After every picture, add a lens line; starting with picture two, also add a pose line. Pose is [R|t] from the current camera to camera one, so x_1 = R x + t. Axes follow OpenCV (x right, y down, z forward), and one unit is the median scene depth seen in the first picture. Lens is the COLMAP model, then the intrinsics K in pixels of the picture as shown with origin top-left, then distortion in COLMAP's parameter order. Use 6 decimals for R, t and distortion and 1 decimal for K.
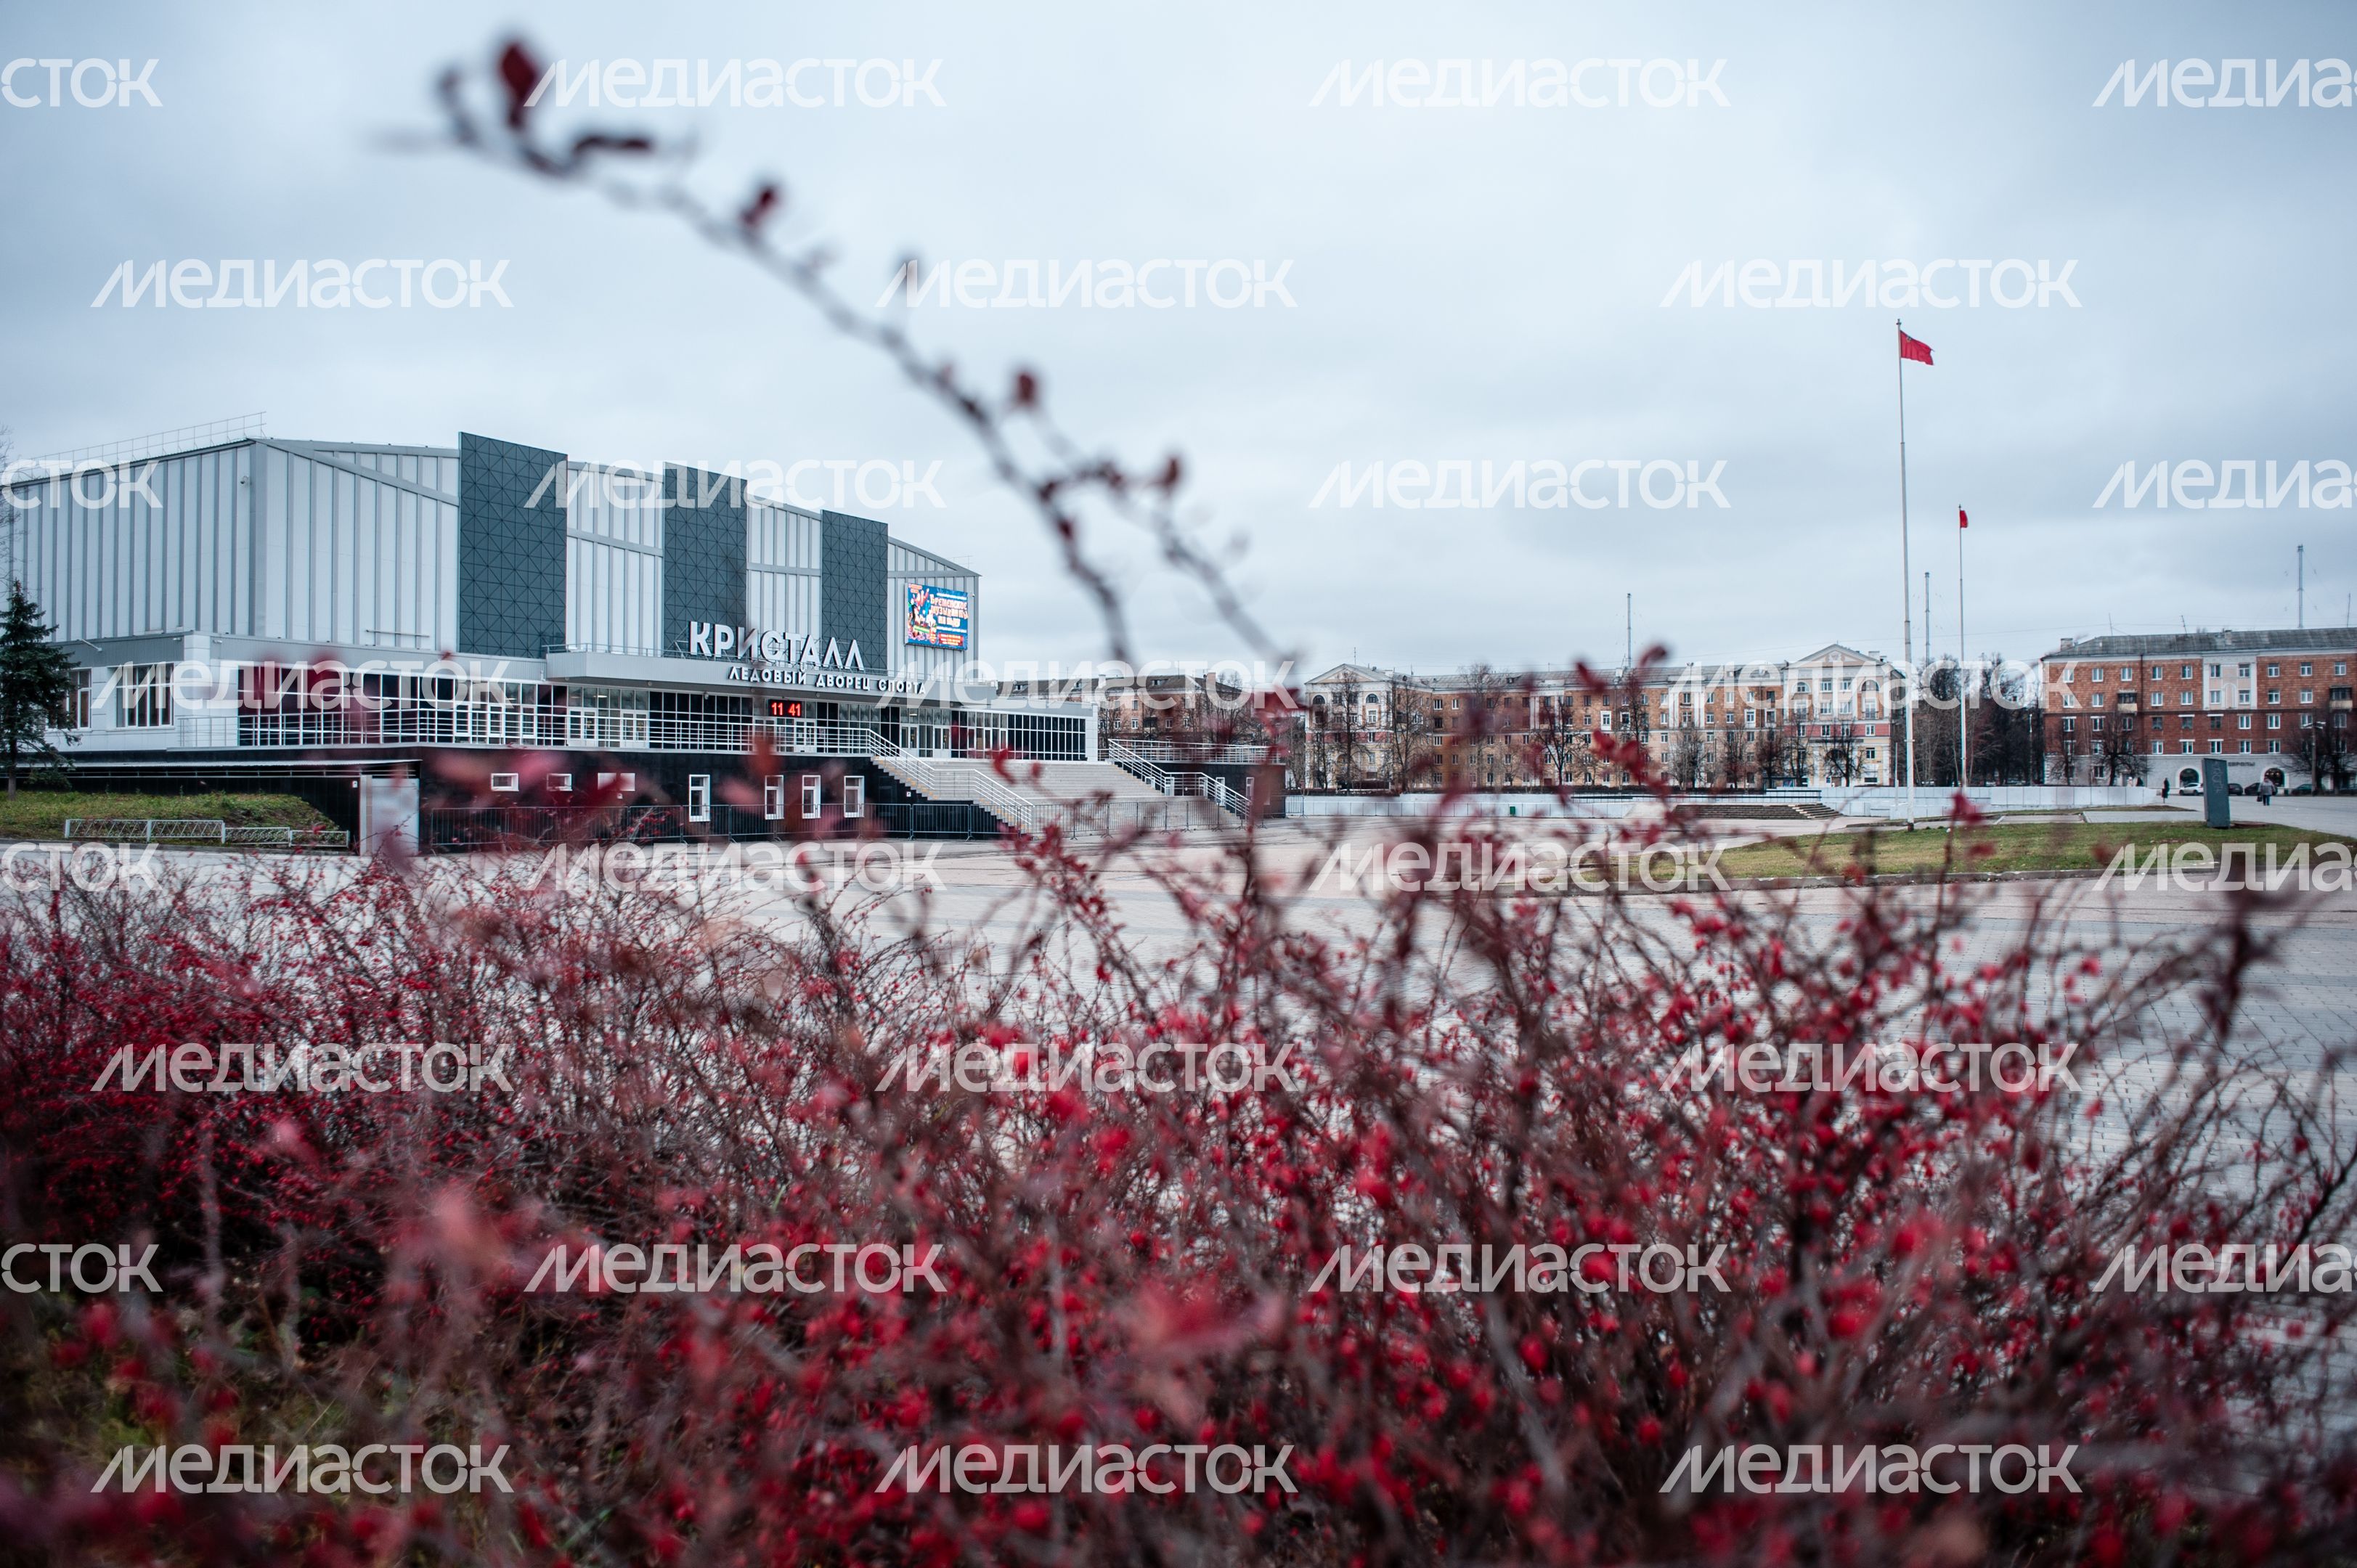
lens RADIAL K [[1600.6, 0, 1197.0], [0, 1600.6, 775.7], [0, 0, 1]] dist [-0.090717, 0.076890]
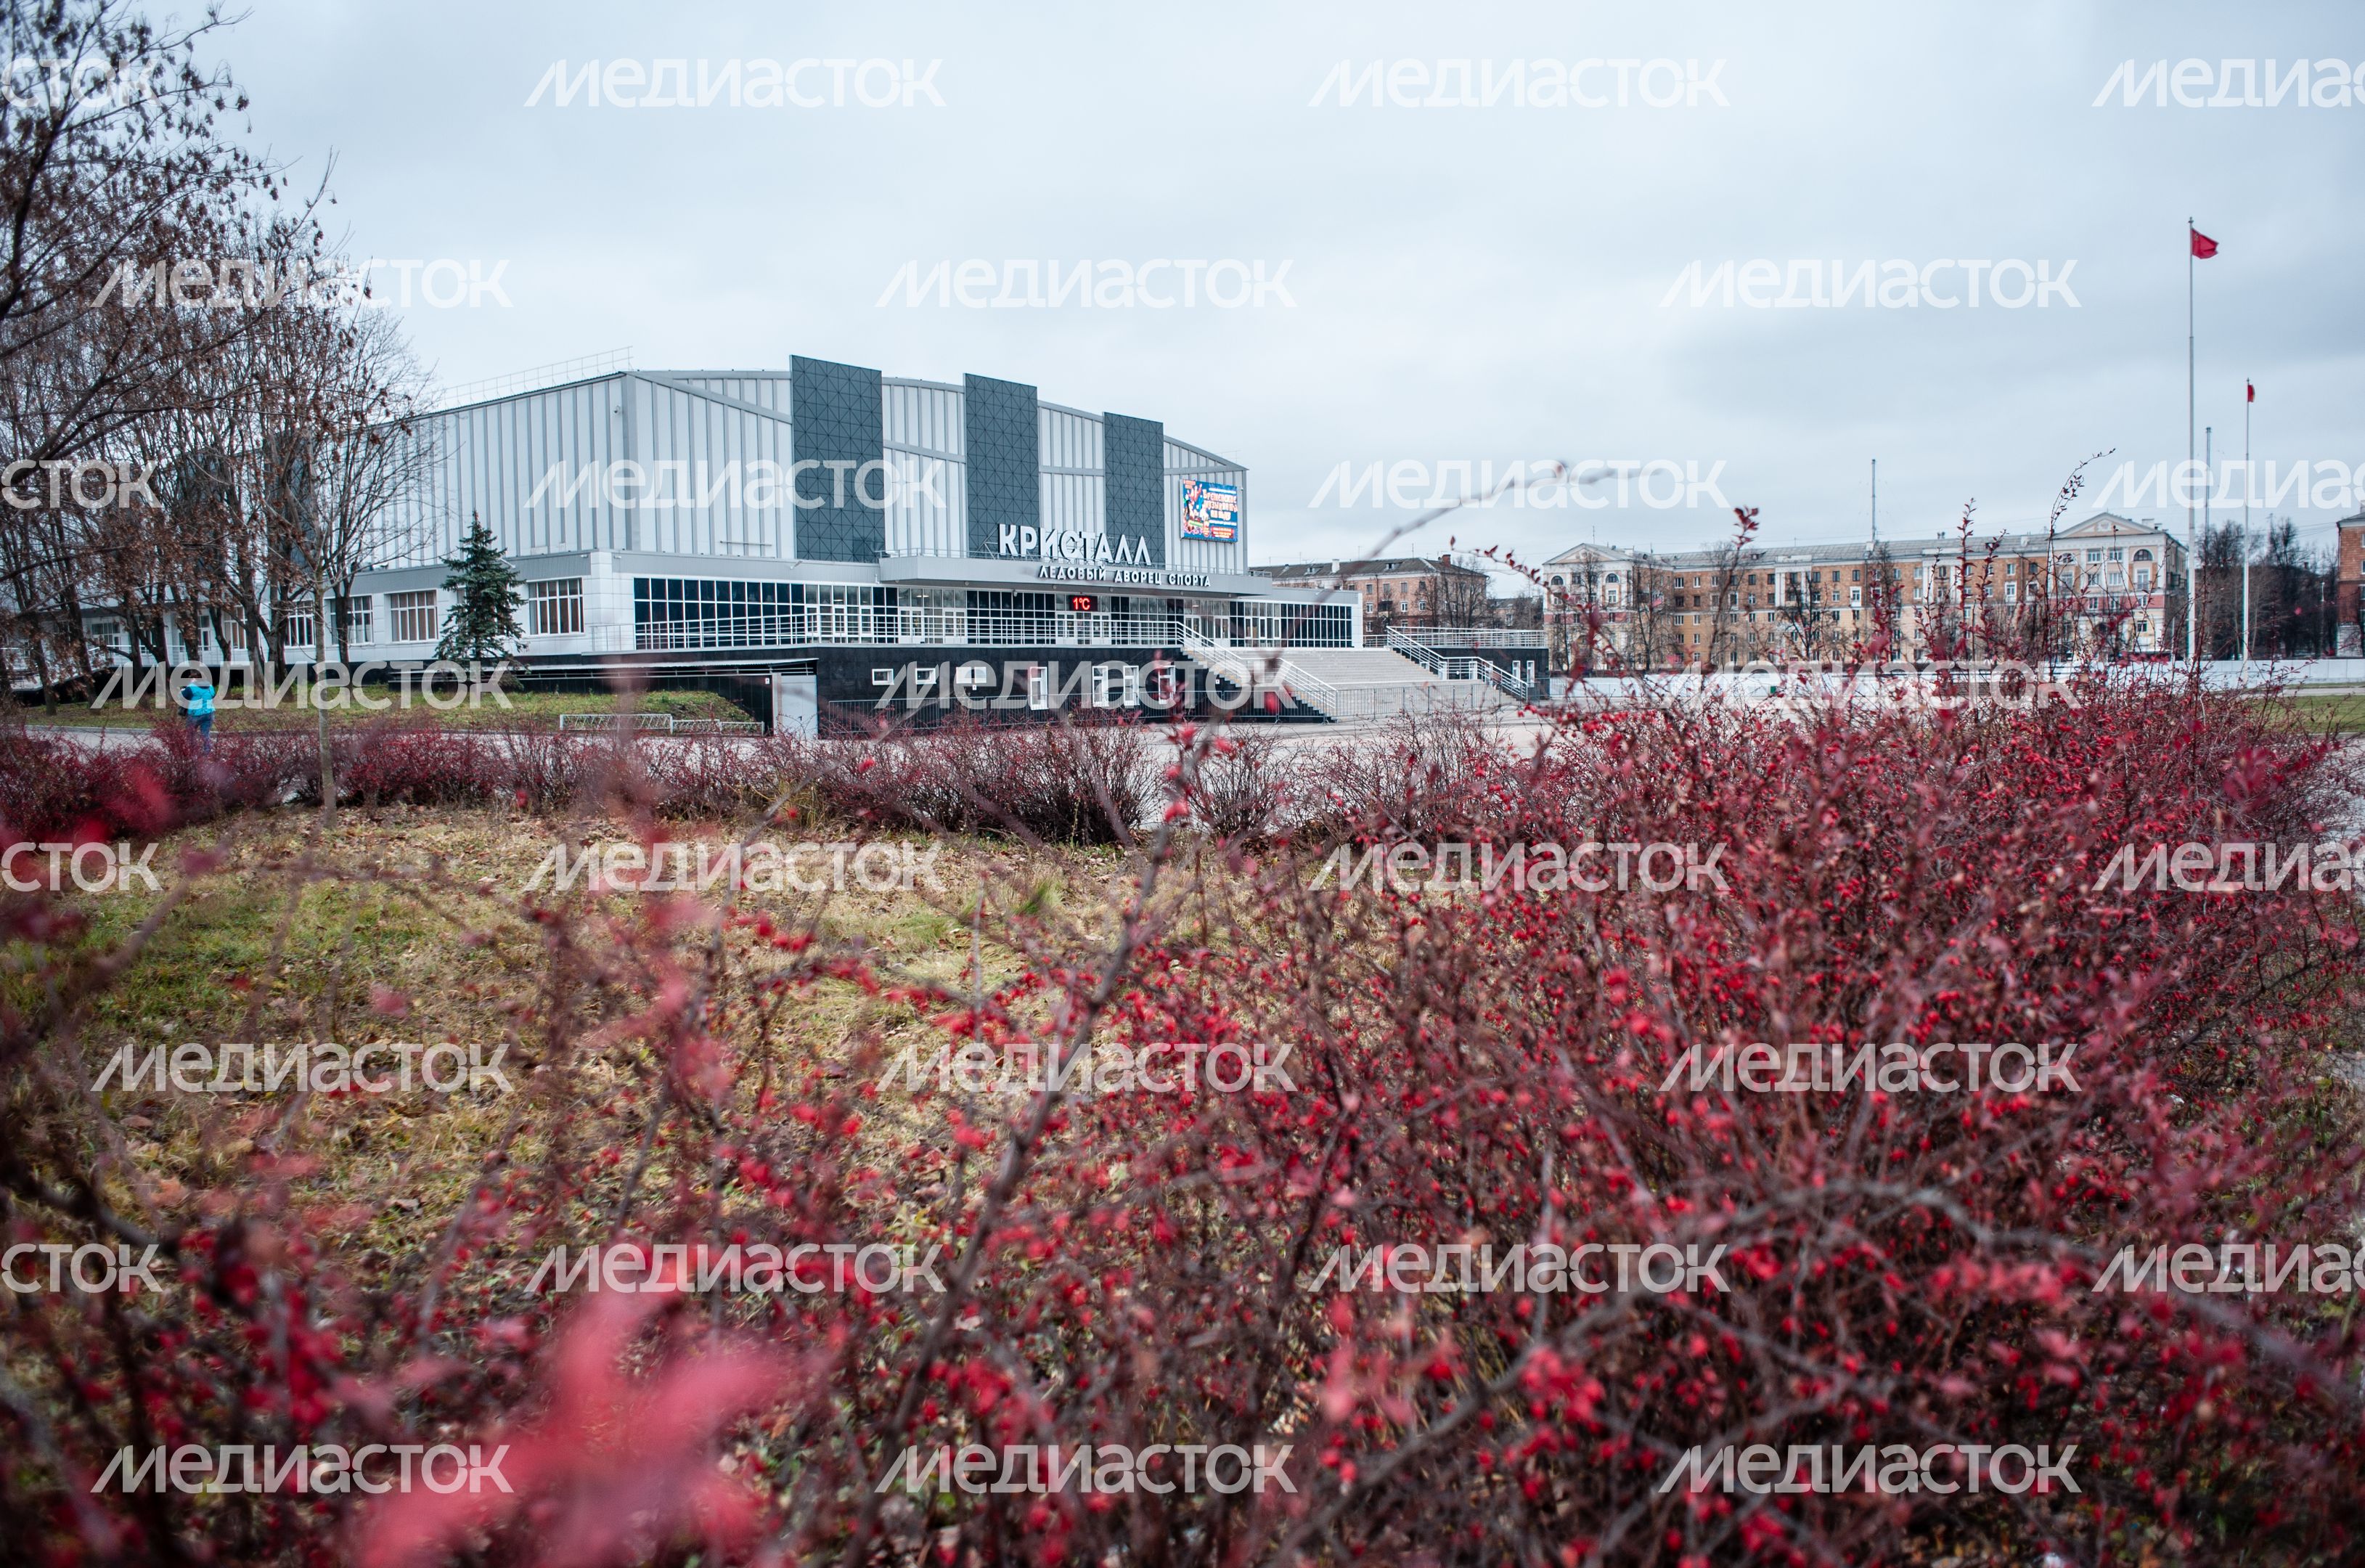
lens RADIAL K [[1624.1, 0, 1232.0], [0, 1624.1, 779.2], [0, 0, 1]] dist [-0.089870, 0.071359]
pose [[0.993348, -0.008689, -0.114824, -0.035475], [0.017026, 0.997272, 0.071830, -0.000976], [0.113886, -0.073307, 0.990786, -0.071194]]
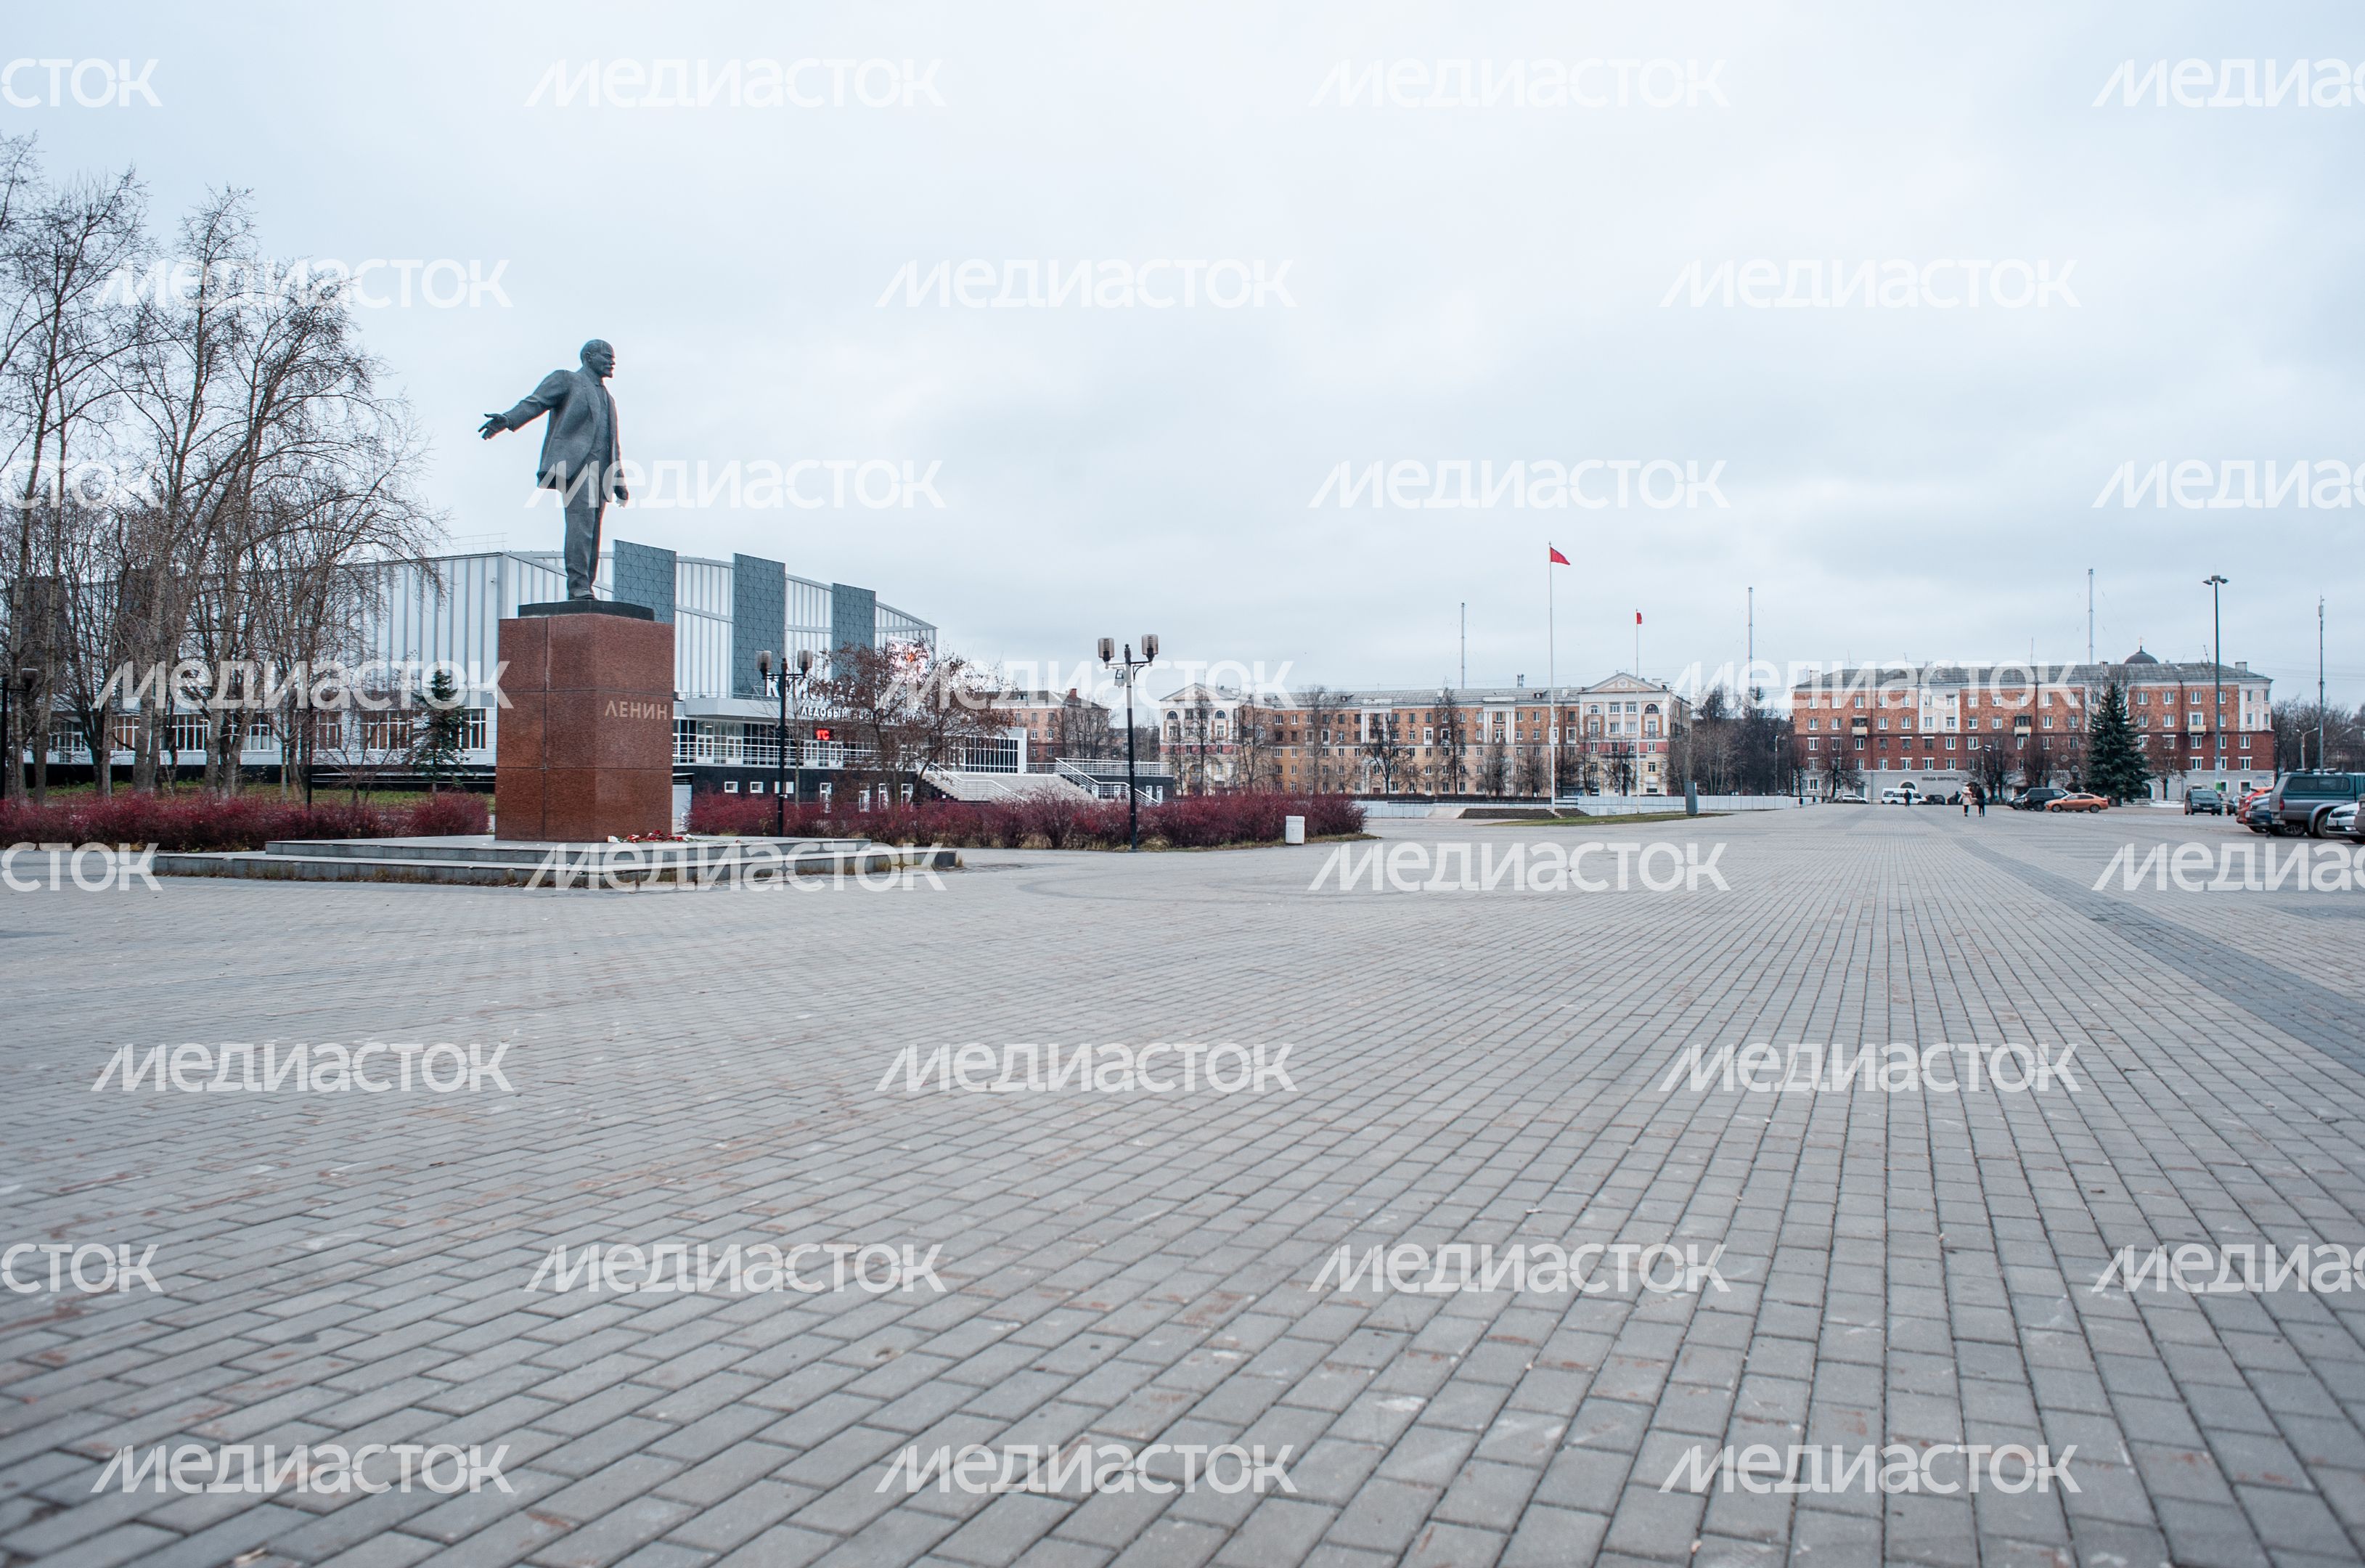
lens RADIAL K [[1624.1, 0, 1232.0], [0, 1624.1, 779.2], [0, 0, 1]] dist [-0.089870, 0.071359]
pose [[0.992241, 0.006165, 0.124179, -0.079784], [-0.005876, 0.999979, -0.002688, -0.001717], [-0.124193, 0.001937, 0.992256, -0.424921]]
